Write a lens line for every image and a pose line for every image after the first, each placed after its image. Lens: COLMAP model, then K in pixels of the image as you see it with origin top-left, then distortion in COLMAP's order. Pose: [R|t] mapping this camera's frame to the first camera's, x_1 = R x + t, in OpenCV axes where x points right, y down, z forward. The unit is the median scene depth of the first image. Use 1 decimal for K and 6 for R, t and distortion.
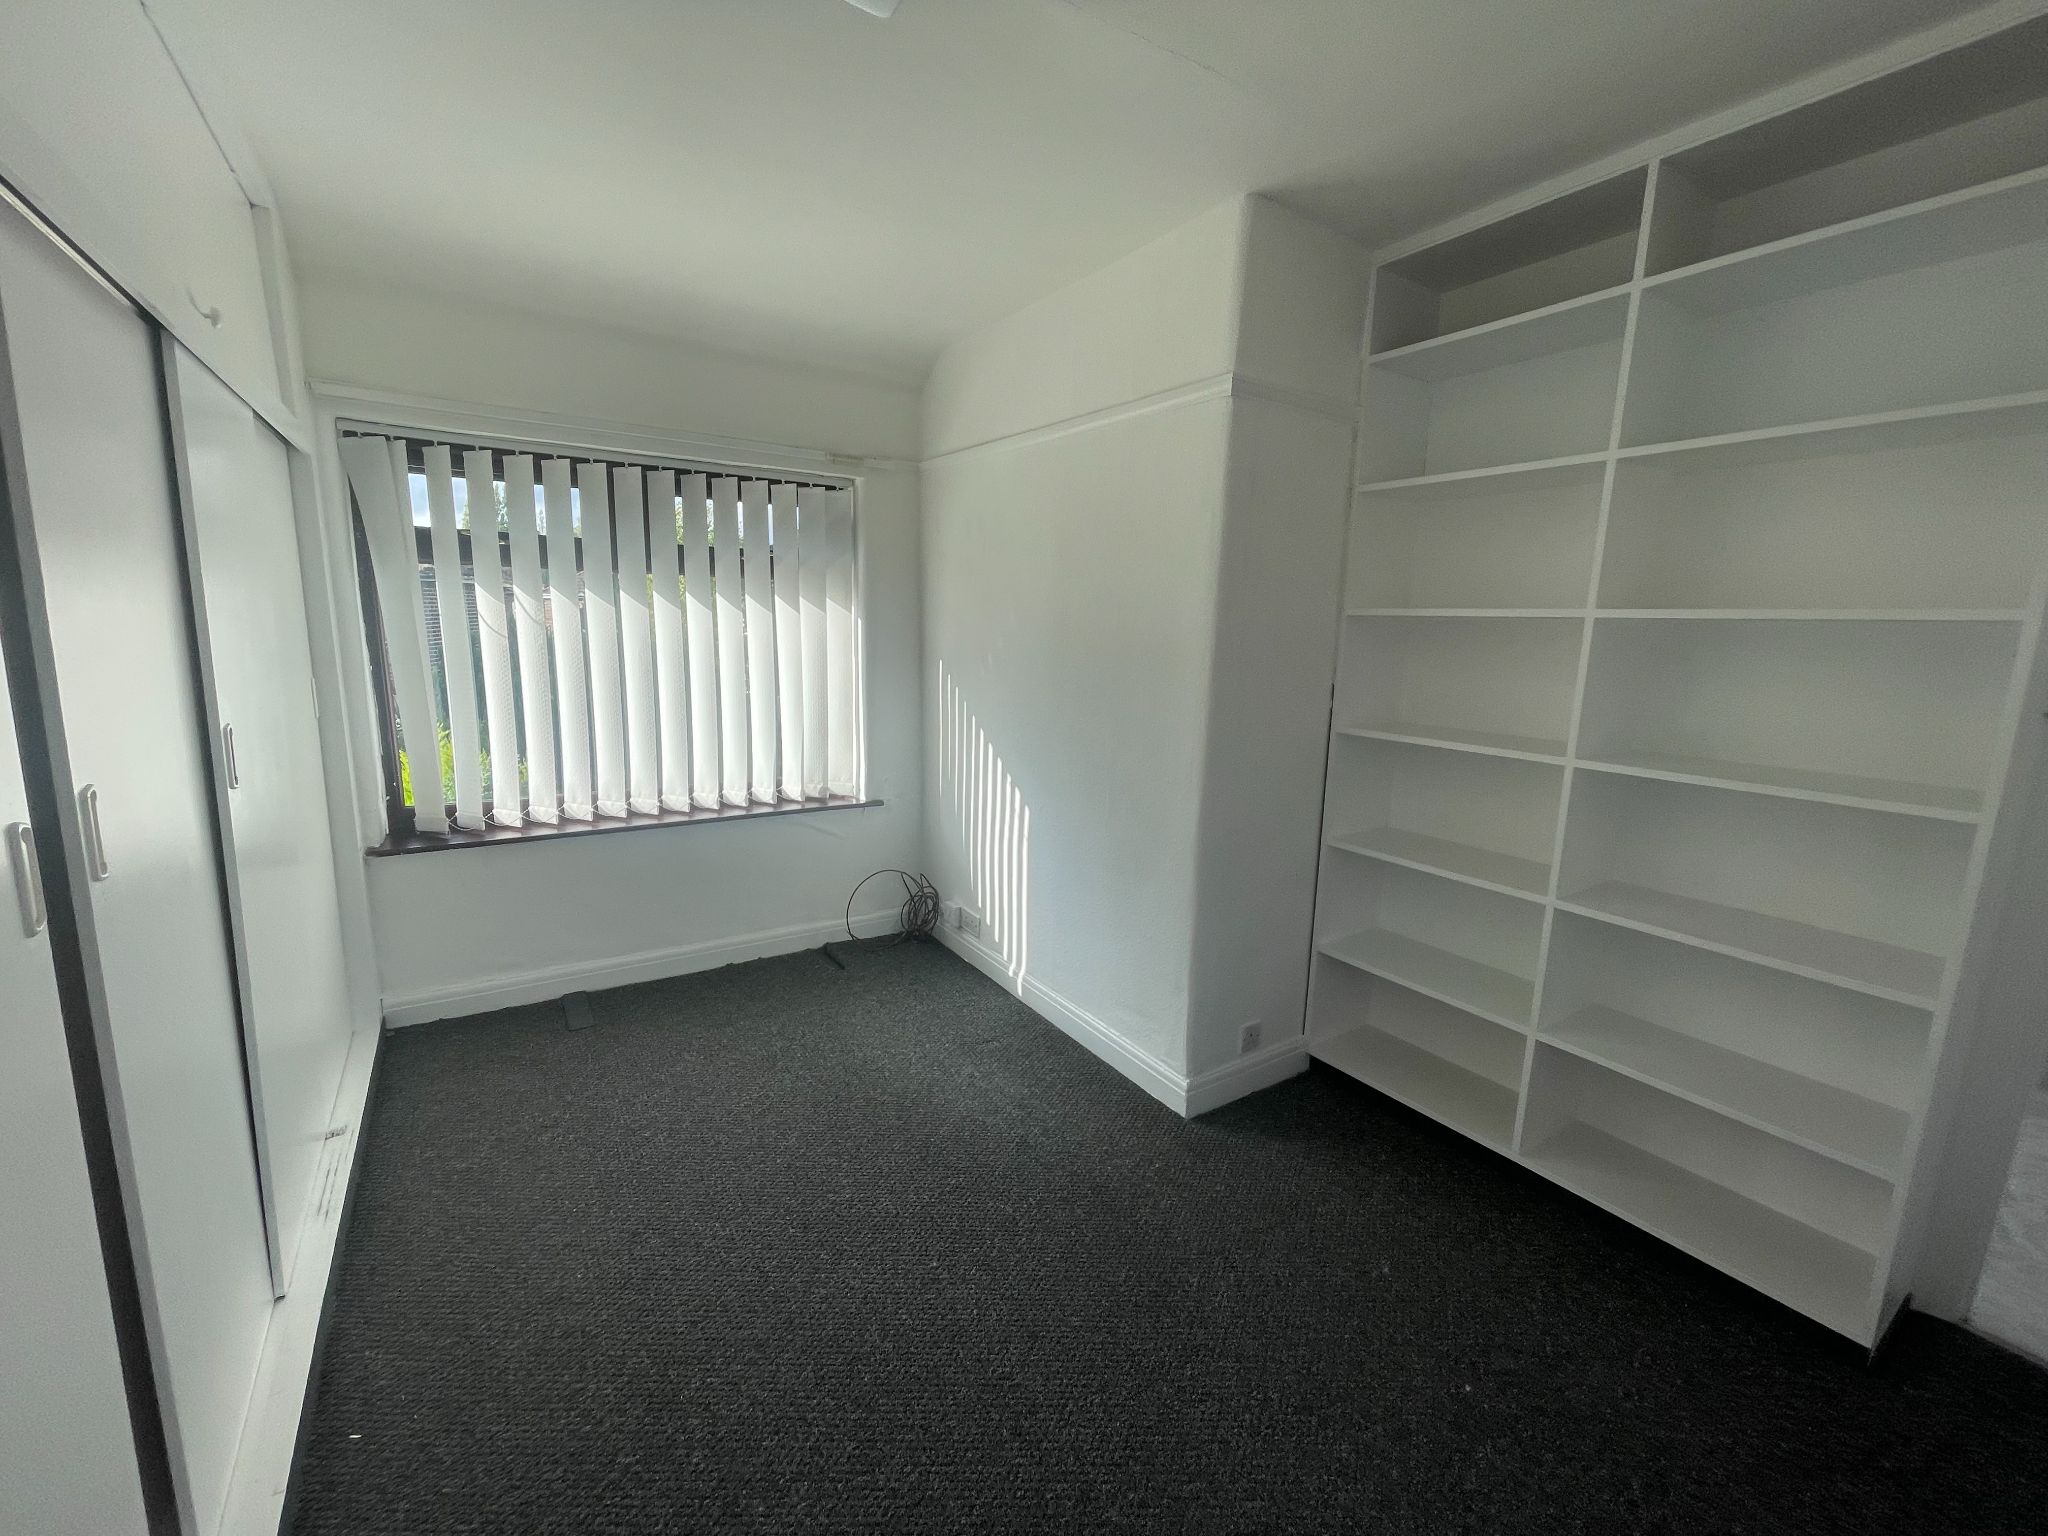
lens RADIAL K [[827.2, 0, 1022.9], [0, 827.2, 765.2], [0, 0, 1]] dist [-0.004004, -0.001335]
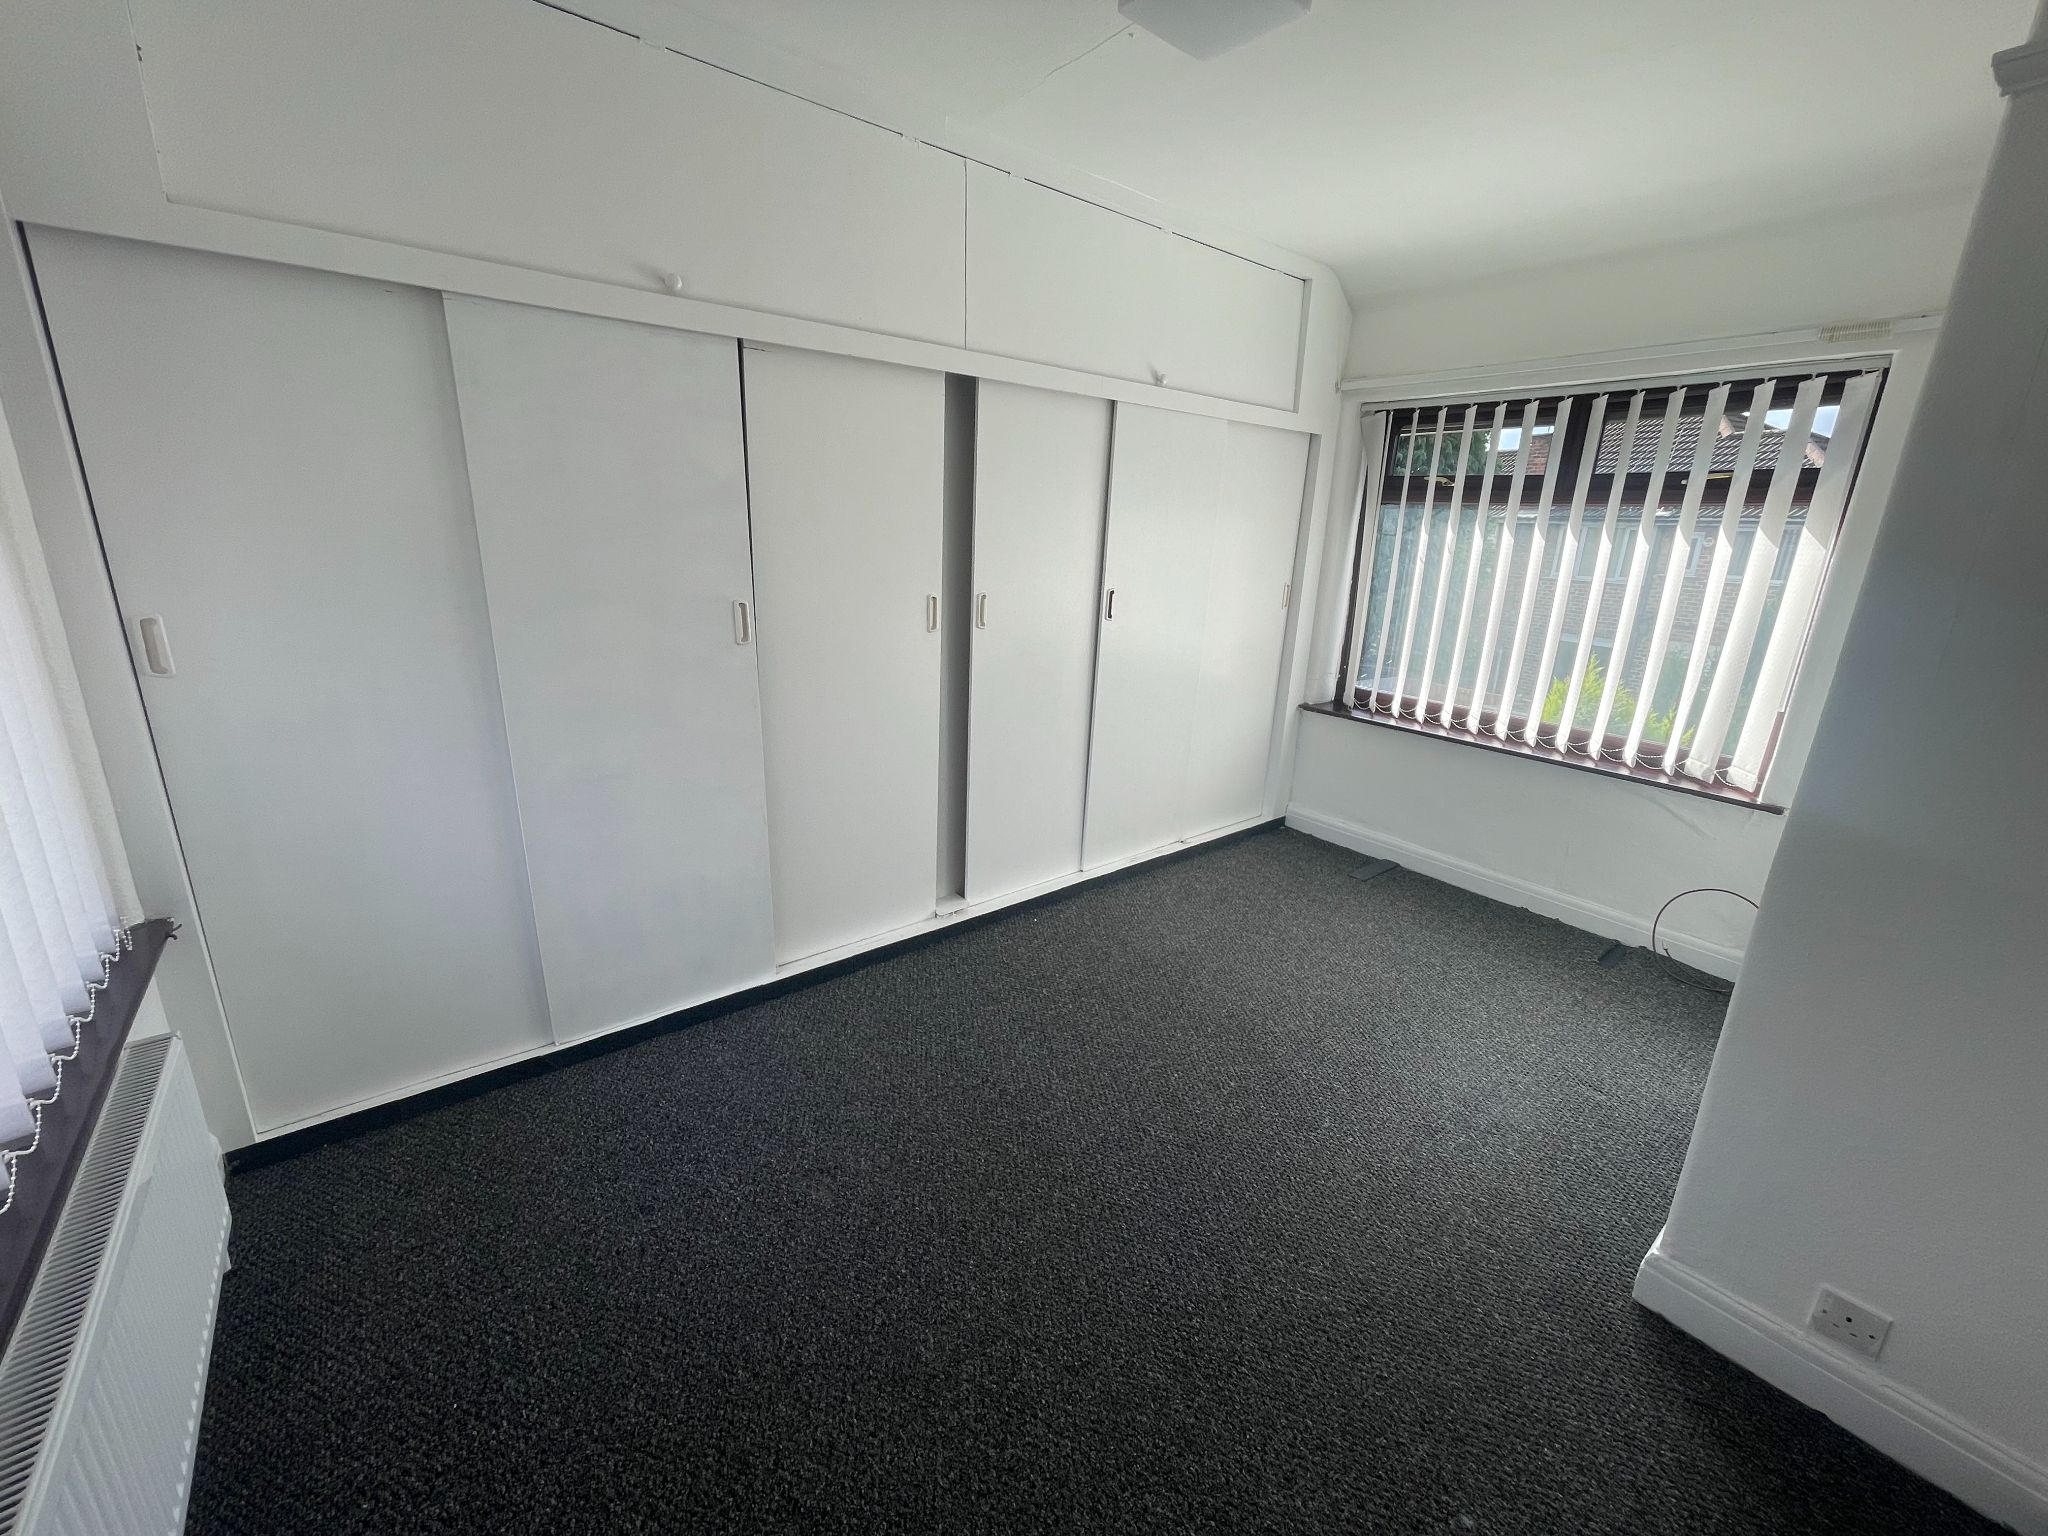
lens RADIAL K [[827.2, 0, 1025.3], [0, 827.2, 767.4], [0, 0, 1]] dist [-0.004004, -0.001335]
pose [[0.097477, 0.254894, -0.962043, 0.550595], [-0.205164, 0.951031, 0.231188, -0.026865], [0.973861, 0.174841, 0.144999, 0.281167]]
